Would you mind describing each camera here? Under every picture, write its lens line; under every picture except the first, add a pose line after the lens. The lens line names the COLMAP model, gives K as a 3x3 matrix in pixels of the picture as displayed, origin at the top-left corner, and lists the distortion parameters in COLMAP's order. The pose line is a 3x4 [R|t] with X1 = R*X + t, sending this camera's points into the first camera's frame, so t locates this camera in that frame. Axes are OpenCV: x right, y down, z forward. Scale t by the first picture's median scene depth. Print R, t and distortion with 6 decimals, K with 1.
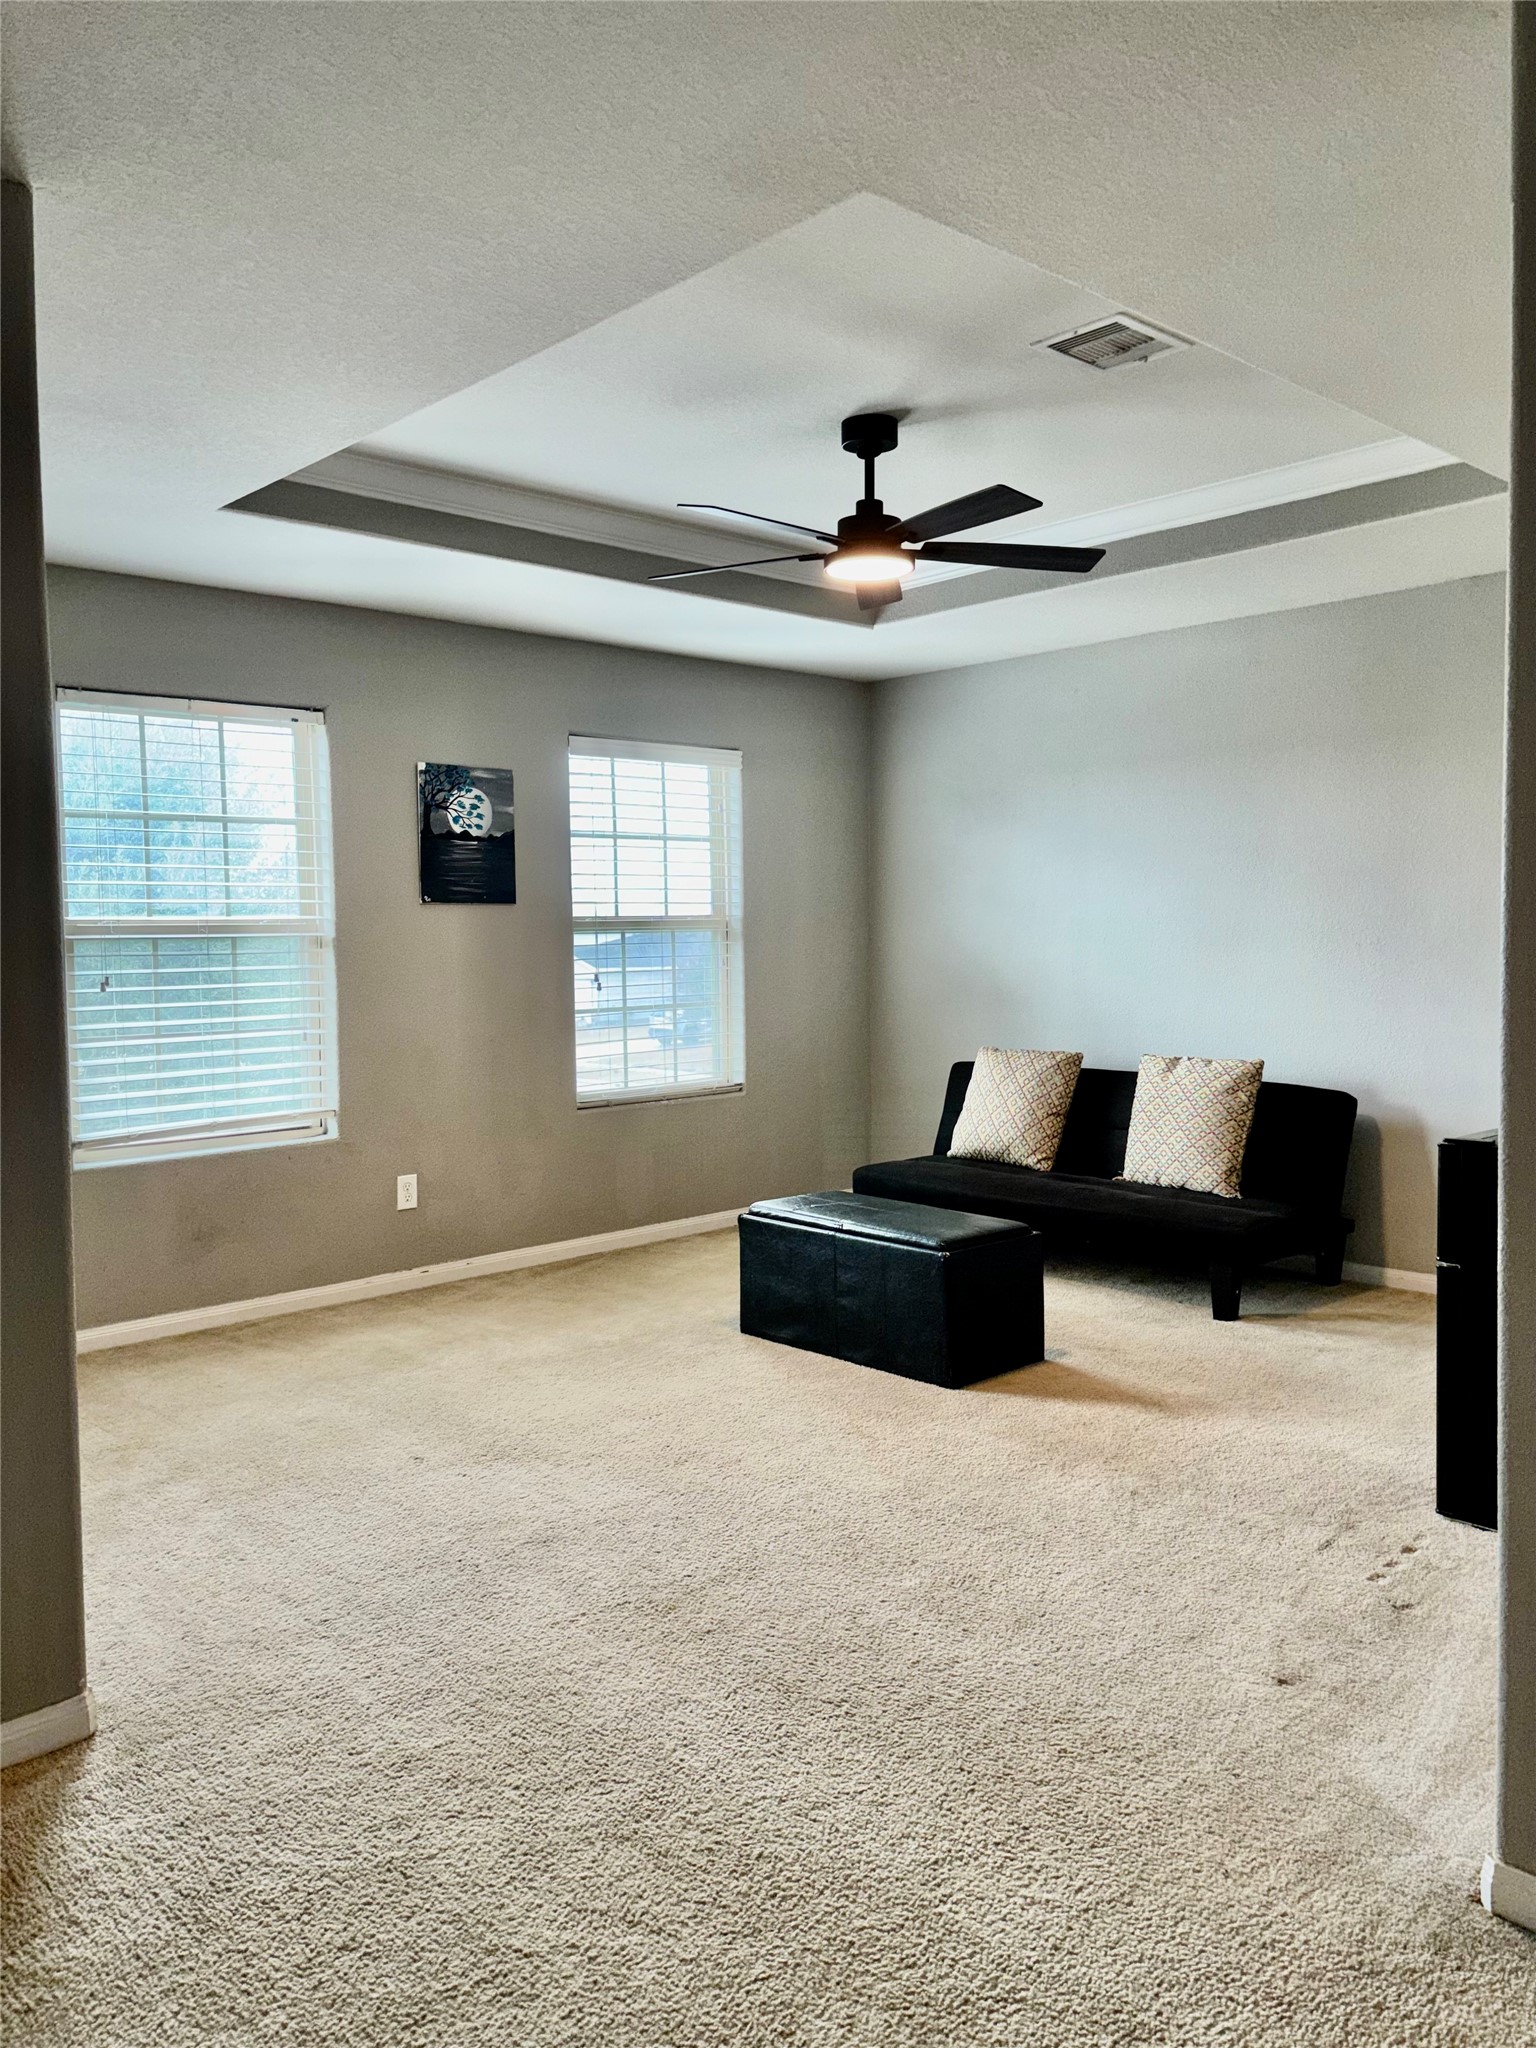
lens RADIAL K [[1554.0, 0, 777.3], [0, 1554.0, 1008.8], [0, 0, 1]] dist [0.050757, -0.049579]
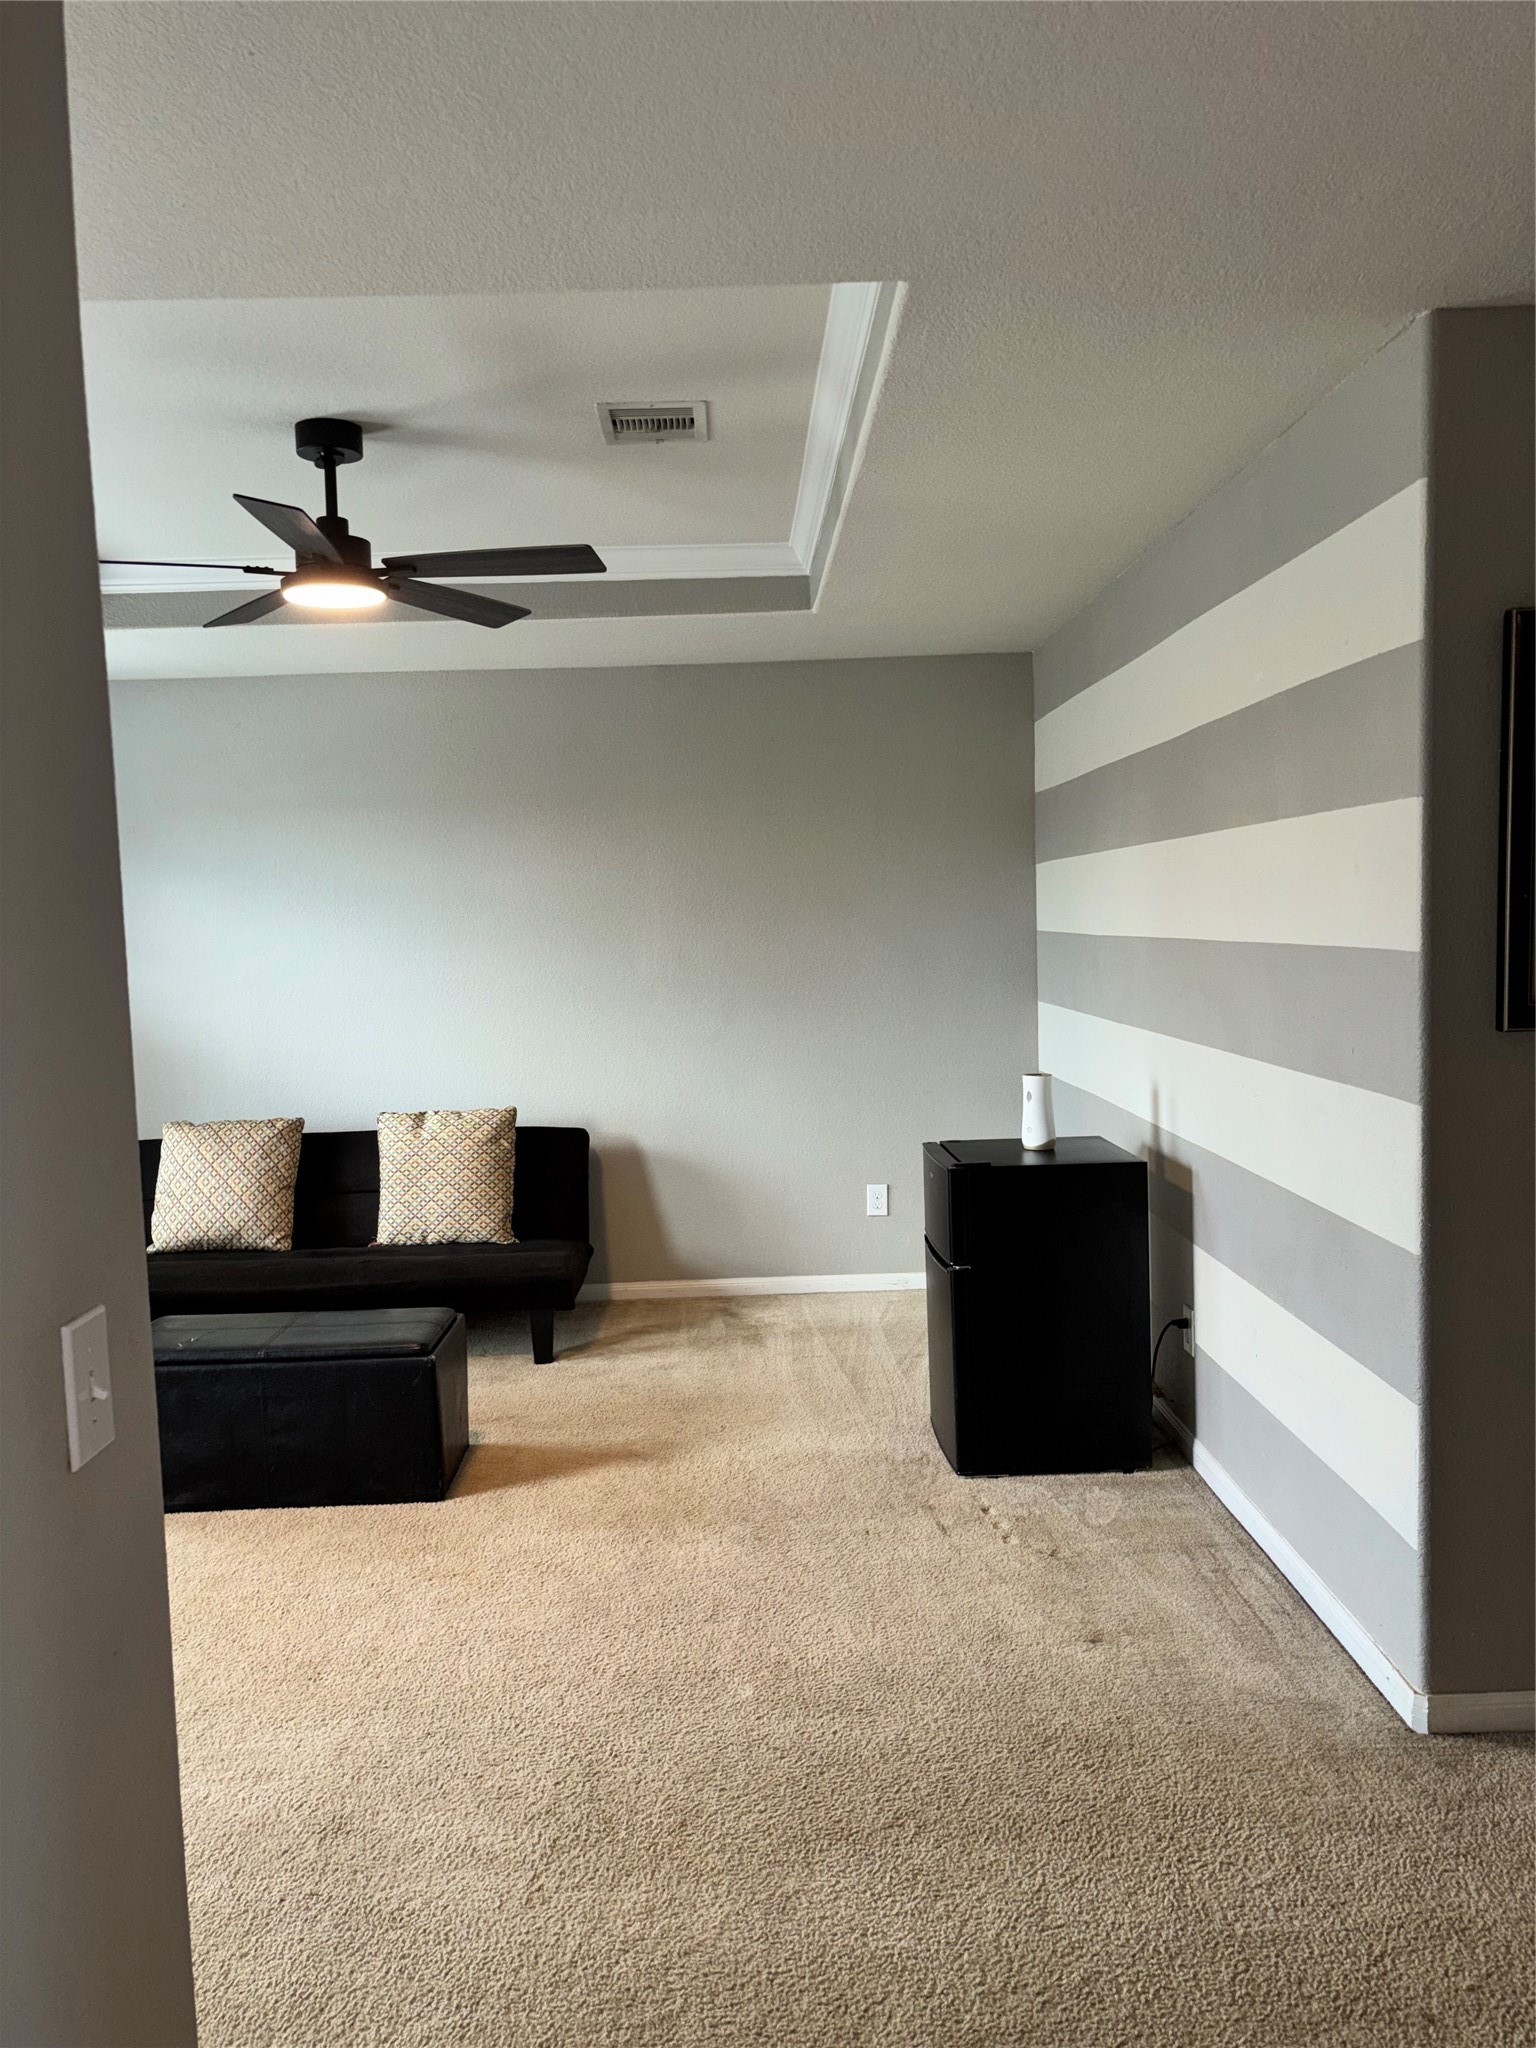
lens RADIAL K [[1554.0, 0, 769.1], [0, 1554.0, 1038.9], [0, 0, 1]] dist [0.050757, -0.049579]
pose [[0.675270, -0.069656, 0.734275, -0.413699], [0.060037, 0.997418, 0.039405, -0.052961], [-0.735123, 0.017475, 0.677708, 0.225673]]
